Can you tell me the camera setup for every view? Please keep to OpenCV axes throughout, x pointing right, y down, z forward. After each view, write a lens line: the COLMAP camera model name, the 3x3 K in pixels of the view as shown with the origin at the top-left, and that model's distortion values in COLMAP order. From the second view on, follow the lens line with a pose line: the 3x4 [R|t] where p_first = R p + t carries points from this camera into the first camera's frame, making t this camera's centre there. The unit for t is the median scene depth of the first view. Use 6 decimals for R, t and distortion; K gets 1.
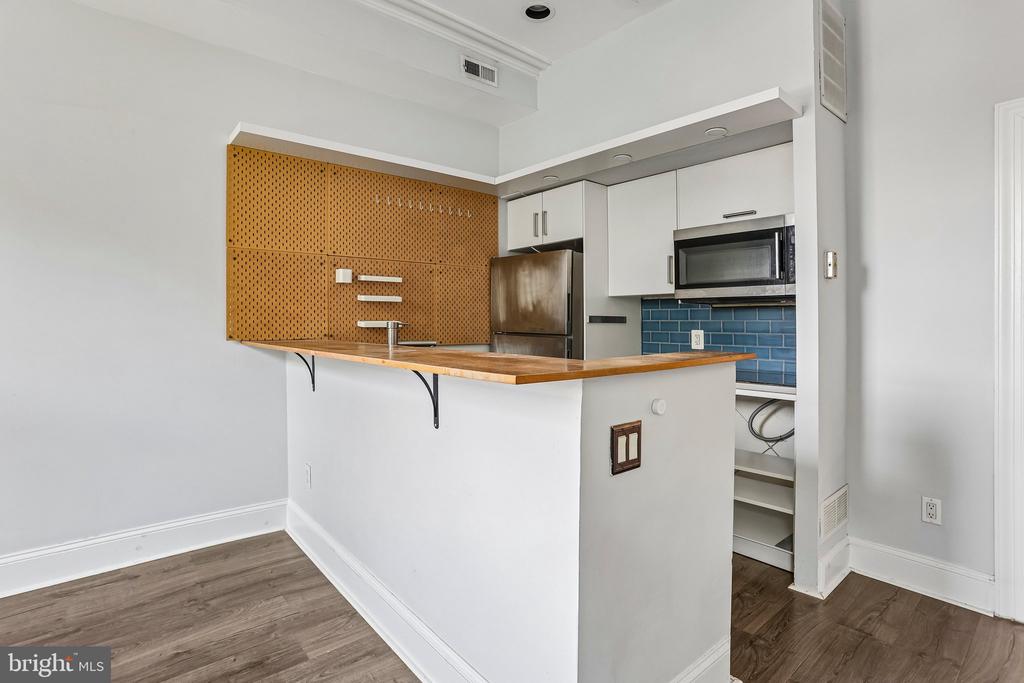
lens RADIAL K [[509.4, 0, 497.7], [0, 509.4, 311.4], [0, 0, 1]] dist [-0.060831, 0.024521]
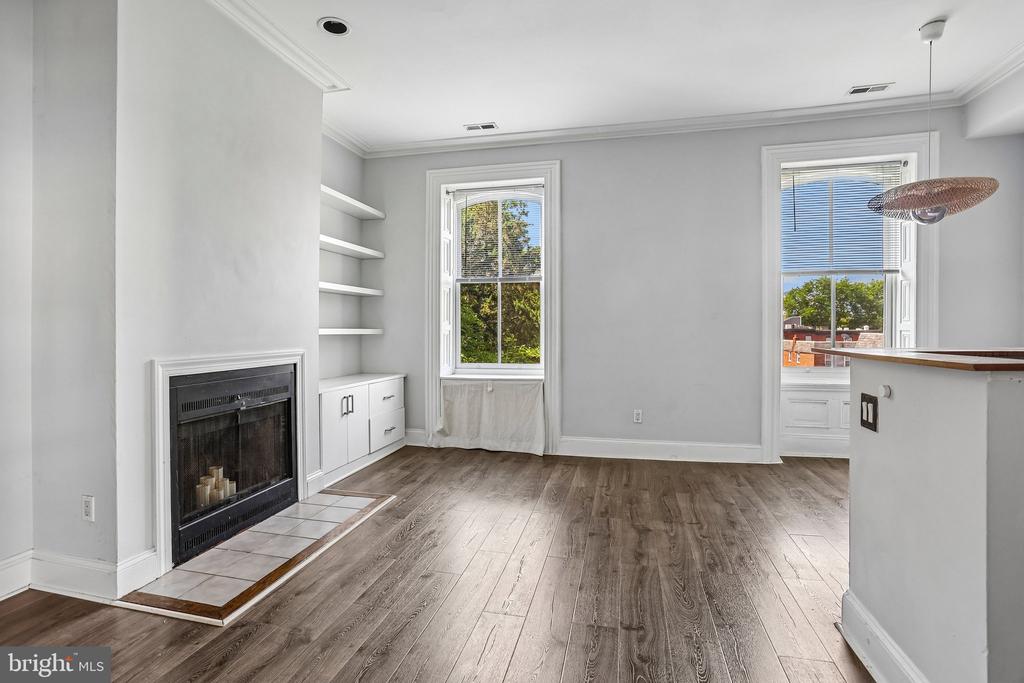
lens RADIAL K [[509.4, 0, 496.4], [0, 509.4, 334.8], [0, 0, 1]] dist [-0.060831, 0.024521]
pose [[-0.809714, 0.011574, -0.586710, 0.868616], [0.018182, 0.999820, -0.005370, 0.019327], [0.586543, -0.015015, -0.809779, 0.688533]]
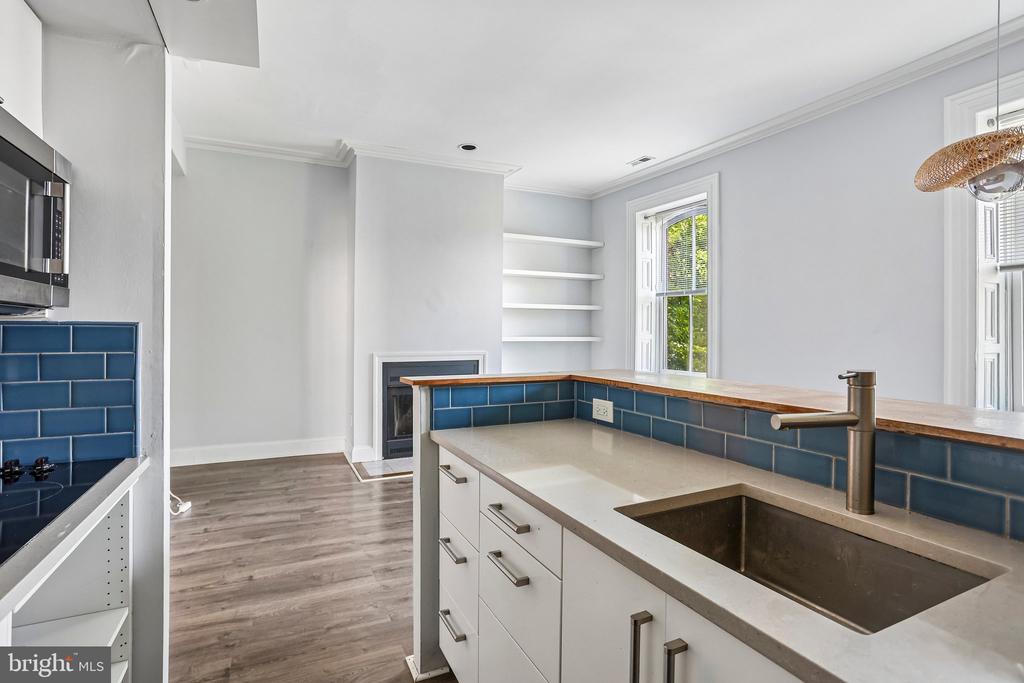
lens RADIAL K [[509.4, 0, 504.3], [0, 509.4, 333.5], [0, 0, 1]] dist [-0.060831, 0.024521]
pose [[-0.967065, -0.005693, 0.254467, -0.023737], [-0.009273, 0.999874, -0.012872, -0.002877], [-0.254361, -0.014807, -0.966996, 1.234900]]
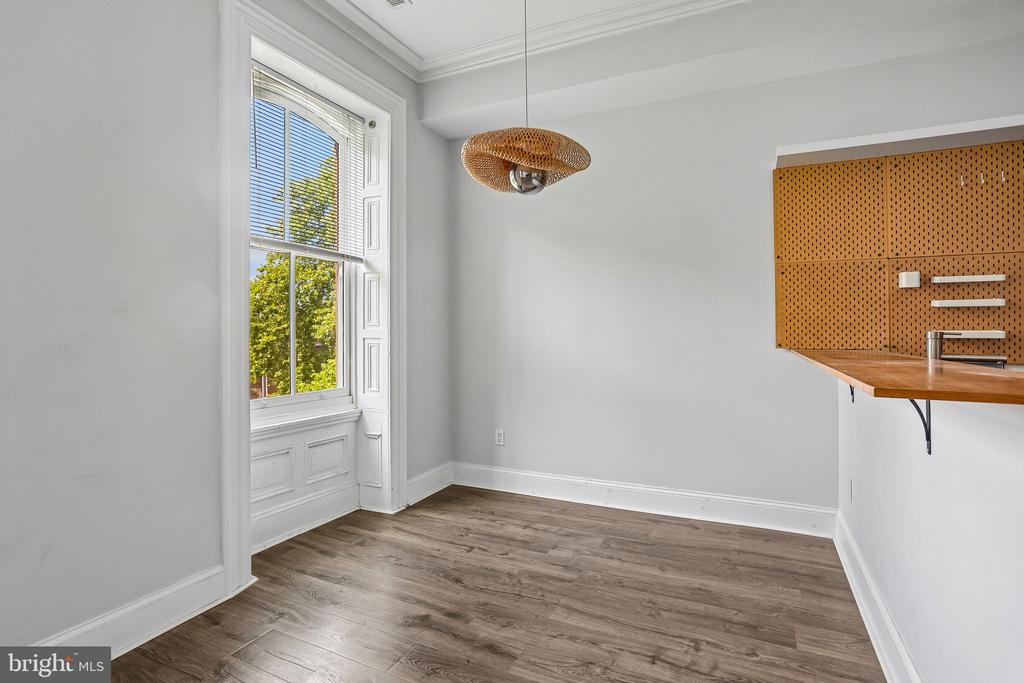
lens RADIAL K [[509.4, 0, 506.8], [0, 509.4, 331.5], [0, 0, 1]] dist [-0.060831, 0.024521]
pose [[0.415021, -0.000043, -0.909812, 0.202892], [0.017152, 0.999823, 0.007777, 0.002202], [0.909650, -0.018832, 0.414948, 0.004118]]
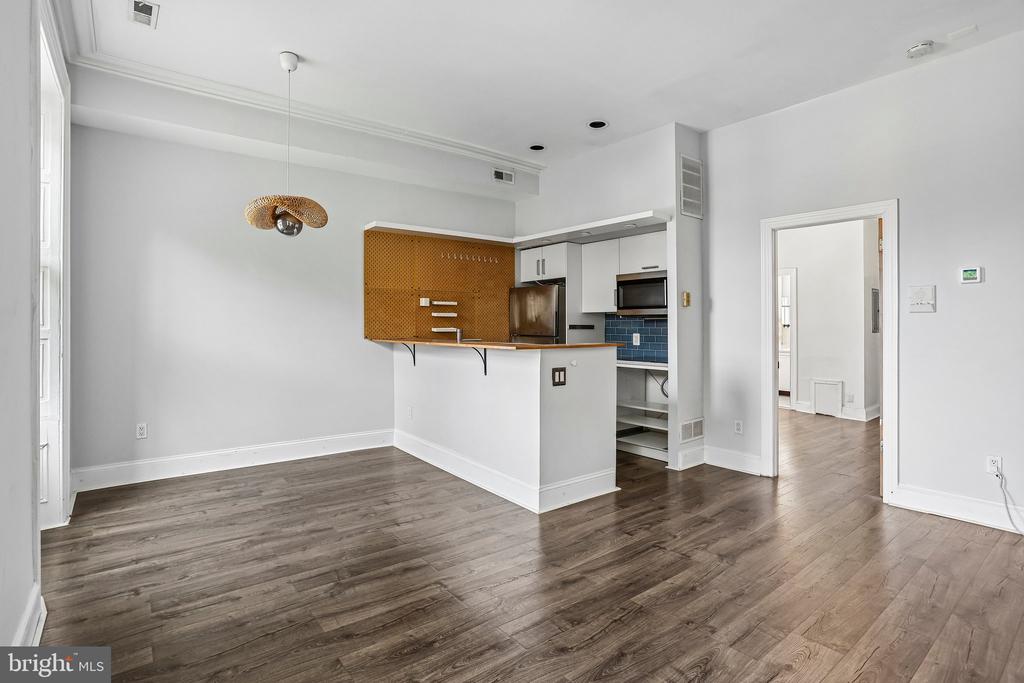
lens RADIAL K [[509.4, 0, 499.9], [0, 509.4, 330.4], [0, 0, 1]] dist [-0.060831, 0.024521]
pose [[0.999303, 0.000408, -0.037319, 0.018635], [0.000677, 0.999578, 0.029037, -0.025003], [0.037315, -0.029042, 0.998881, -0.778143]]
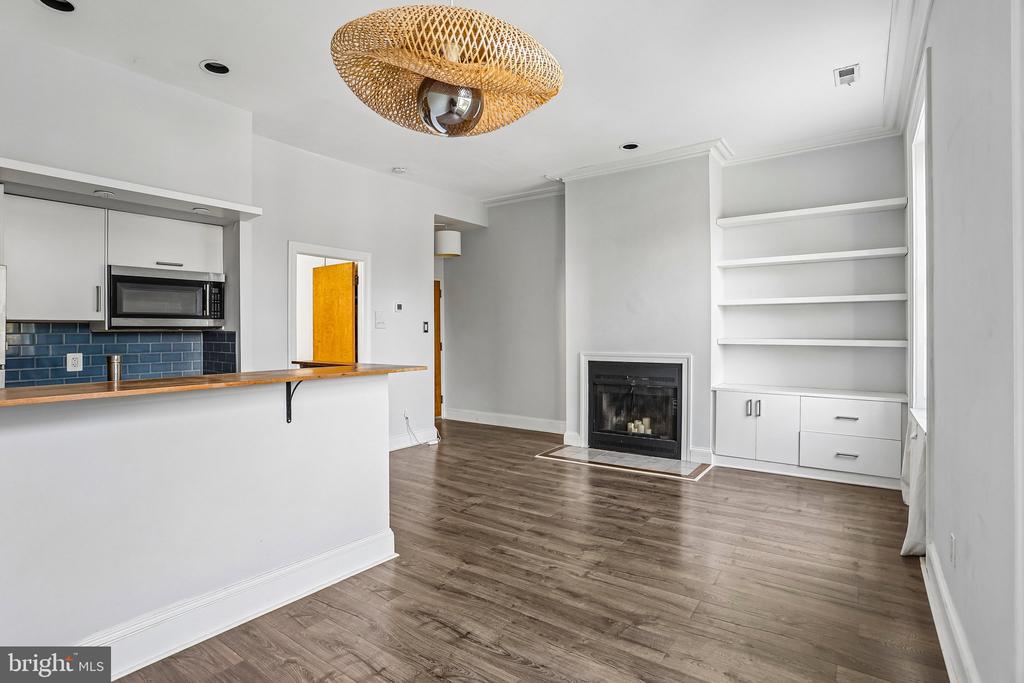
lens RADIAL K [[509.4, 0, 505.9], [0, 509.4, 336.9], [0, 0, 1]] dist [-0.060831, 0.024521]
pose [[-0.244733, -0.012240, 0.969513, -0.991417], [-0.016047, 0.999834, 0.008572, -0.025589], [-0.969458, -0.013460, -0.244889, 0.441346]]
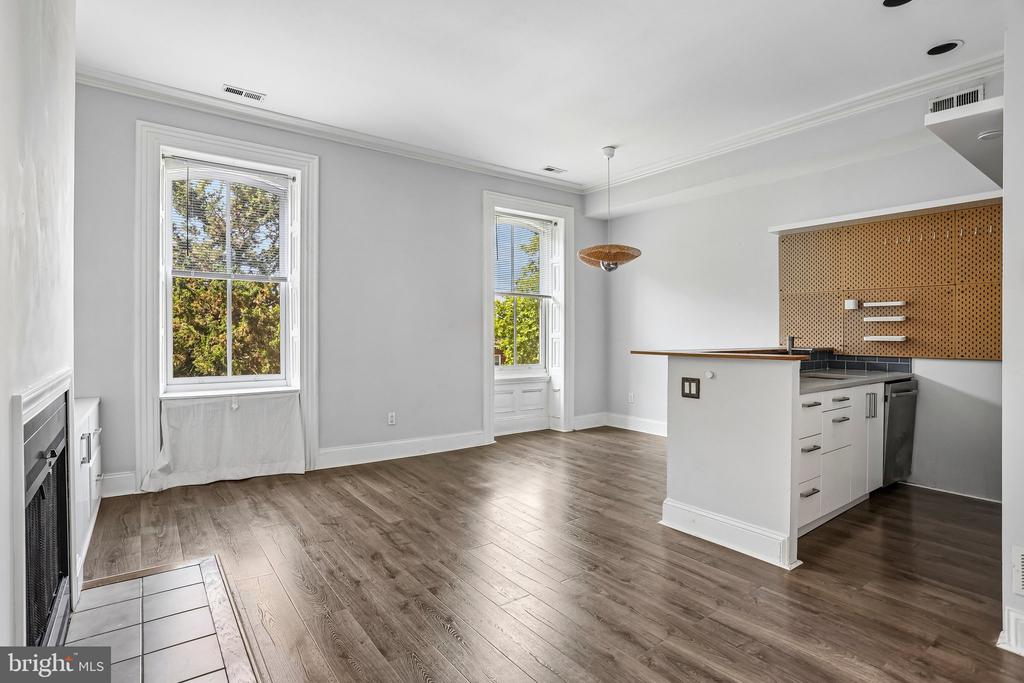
lens RADIAL K [[509.4, 0, 497.6], [0, 509.4, 331.9], [0, 0, 1]] dist [-0.060831, 0.024521]
pose [[-0.072310, -0.002250, -0.997380, 1.245039], [0.014662, 0.999887, -0.003319, -0.002304], [0.997274, -0.014864, -0.072269, 0.116276]]
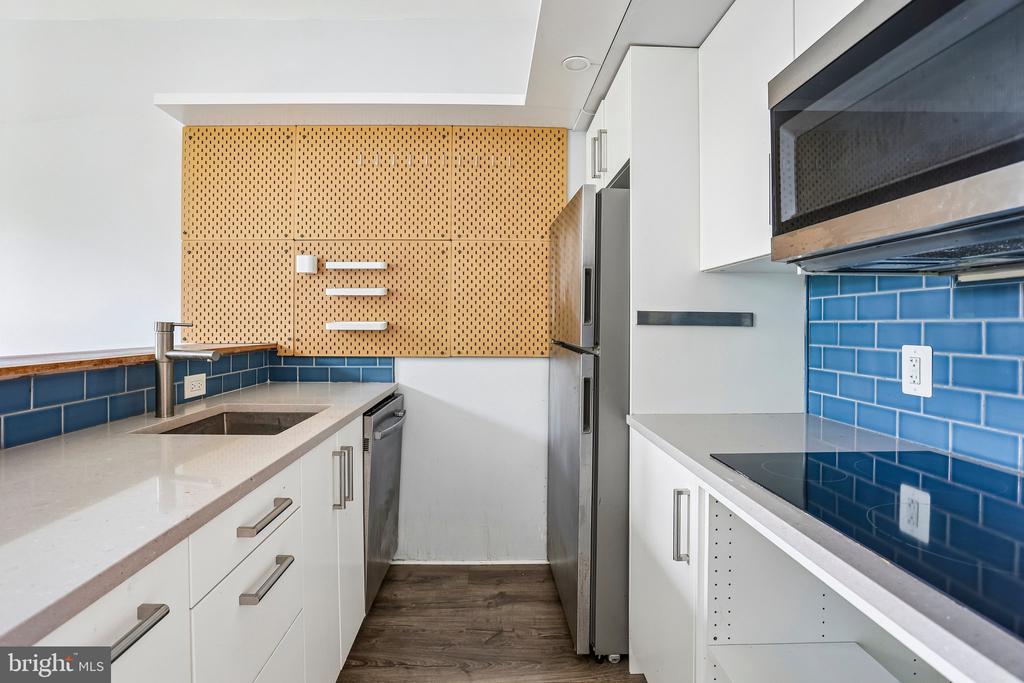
lens RADIAL K [[509.4, 0, 500.6], [0, 509.4, 327.7], [0, 0, 1]] dist [-0.060831, 0.024521]
pose [[0.781342, 0.006812, -0.624066, 0.453722], [0.009491, 0.999695, 0.022794, 0.014419], [0.624031, -0.023733, 0.781039, 0.615137]]
